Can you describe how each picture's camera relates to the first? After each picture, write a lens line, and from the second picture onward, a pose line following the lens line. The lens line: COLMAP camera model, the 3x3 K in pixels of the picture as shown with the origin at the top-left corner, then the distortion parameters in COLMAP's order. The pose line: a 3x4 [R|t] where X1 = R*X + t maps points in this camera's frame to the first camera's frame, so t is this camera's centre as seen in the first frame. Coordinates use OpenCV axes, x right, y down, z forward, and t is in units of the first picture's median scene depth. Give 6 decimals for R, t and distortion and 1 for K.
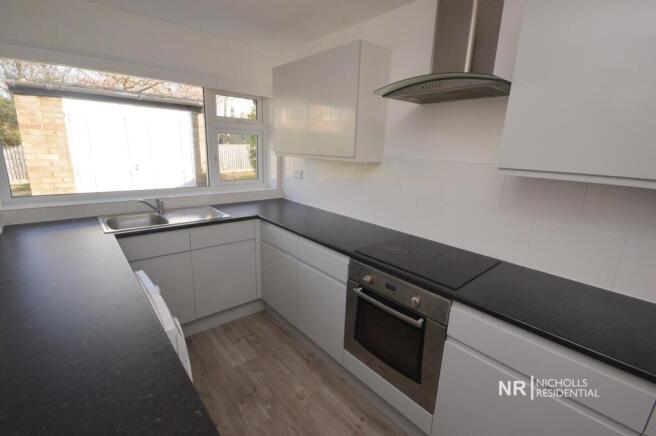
lens RADIAL K [[290.5, 0, 330.7], [0, 290.5, 218.6], [0, 0, 1]] dist [-0.005283, -0.001292]
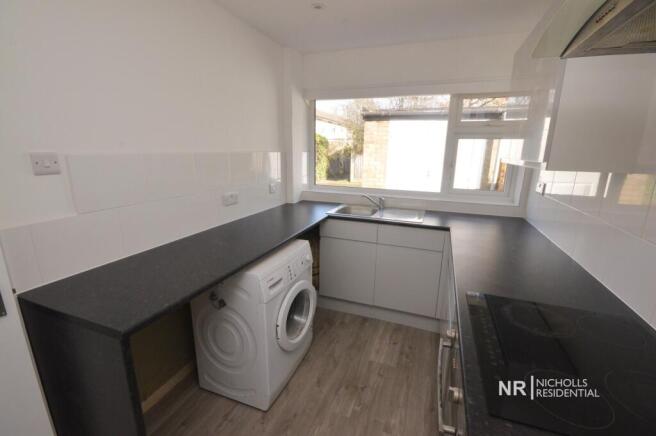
lens RADIAL K [[290.5, 0, 331.4], [0, 290.5, 219.0], [0, 0, 1]] dist [-0.005283, -0.001292]
pose [[0.472304, 0.176832, -0.863516, 0.329269], [-0.208518, 0.974277, 0.085464, -0.035902], [0.856417, 0.139694, 0.497027, 0.227082]]
